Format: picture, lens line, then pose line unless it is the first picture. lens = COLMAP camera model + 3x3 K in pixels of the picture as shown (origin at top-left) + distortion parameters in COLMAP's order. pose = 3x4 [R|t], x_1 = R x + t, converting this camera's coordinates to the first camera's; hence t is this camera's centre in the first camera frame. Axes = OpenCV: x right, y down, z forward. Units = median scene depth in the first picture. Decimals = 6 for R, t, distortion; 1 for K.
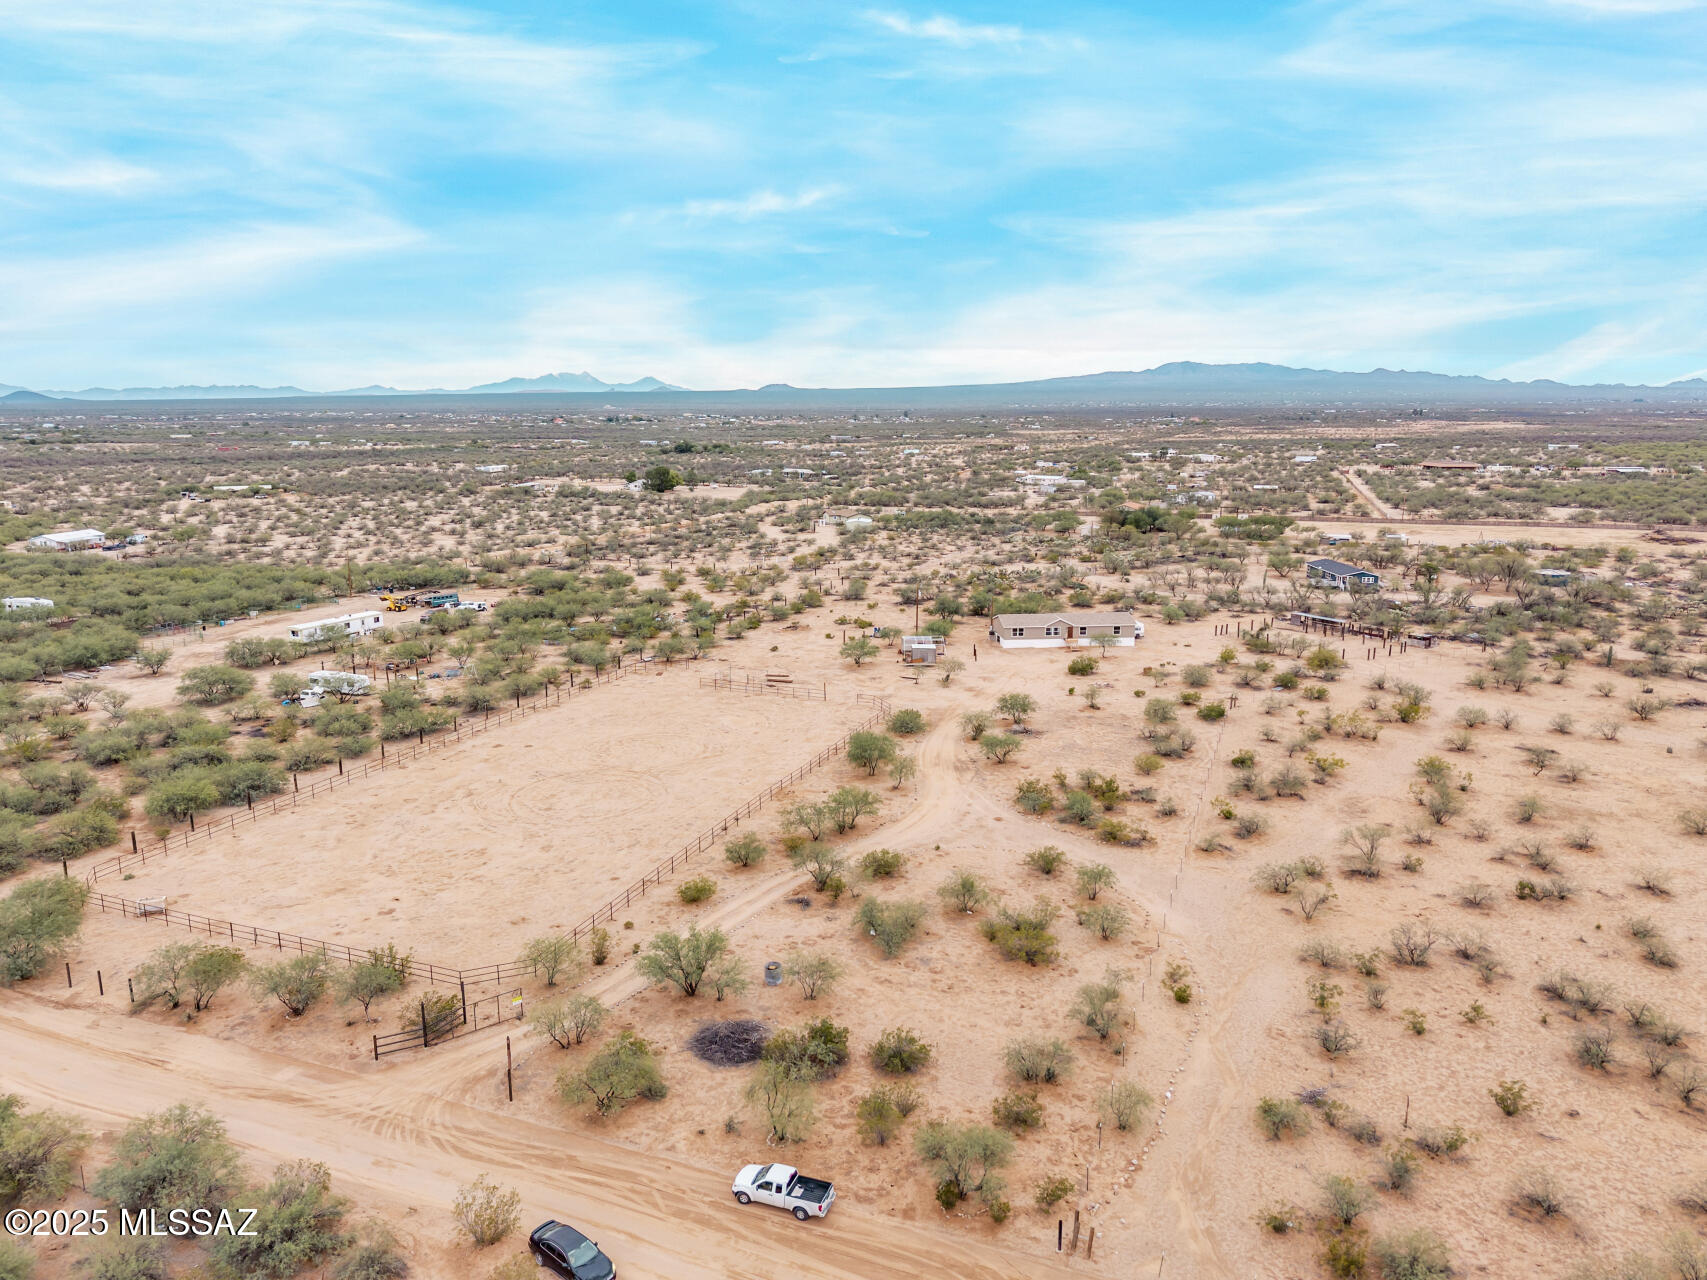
lens RADIAL K [[1142.3, 0, 844.0], [0, 1142.3, 645.7], [0, 0, 1]] dist [0.035547, -0.035772]
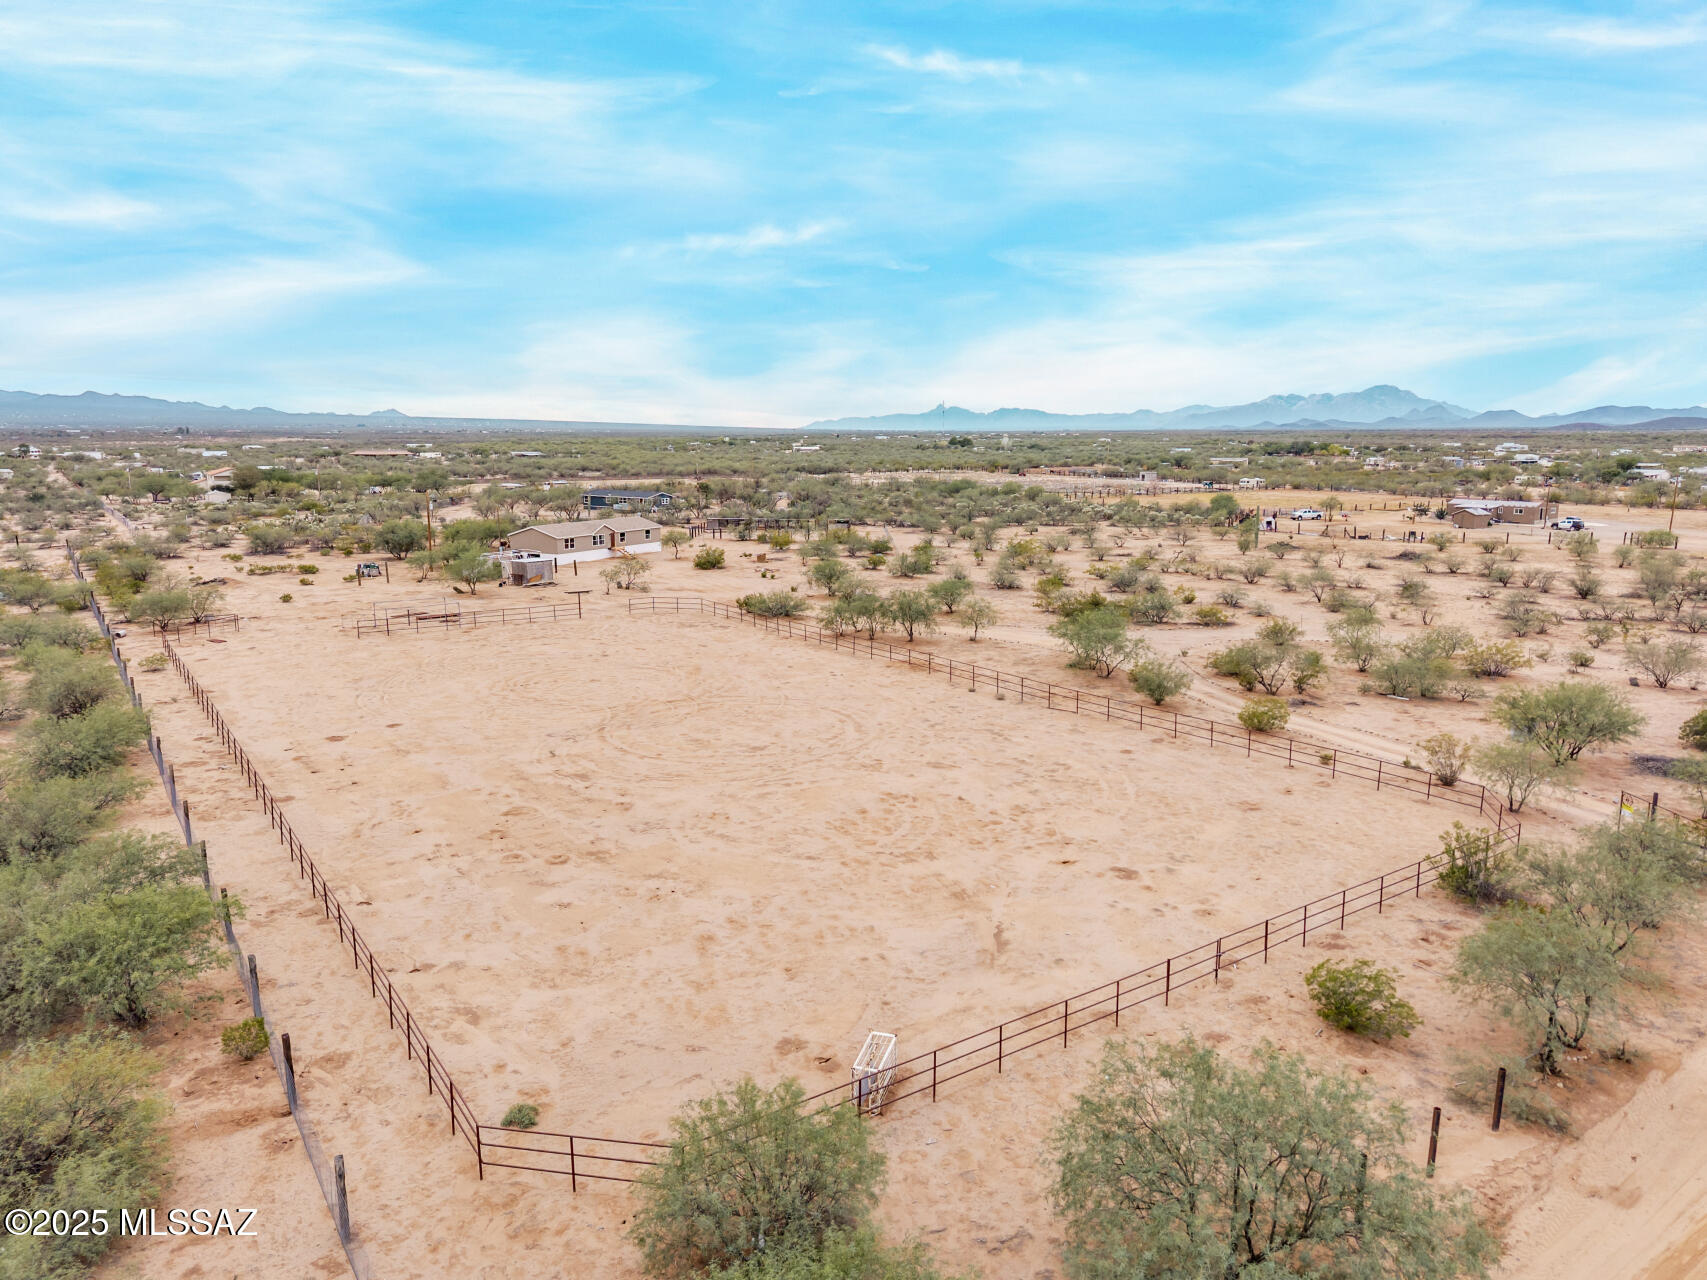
lens RADIAL K [[1145.0, 0, 845.5], [0, 1145.0, 637.8], [0, 0, 1]] dist [0.061370, -0.070855]
pose [[0.546608, -0.143045, 0.825081, -0.420663], [0.167361, 0.984084, 0.059737, 0.037815], [-0.820494, 0.105434, 0.561848, 0.387877]]
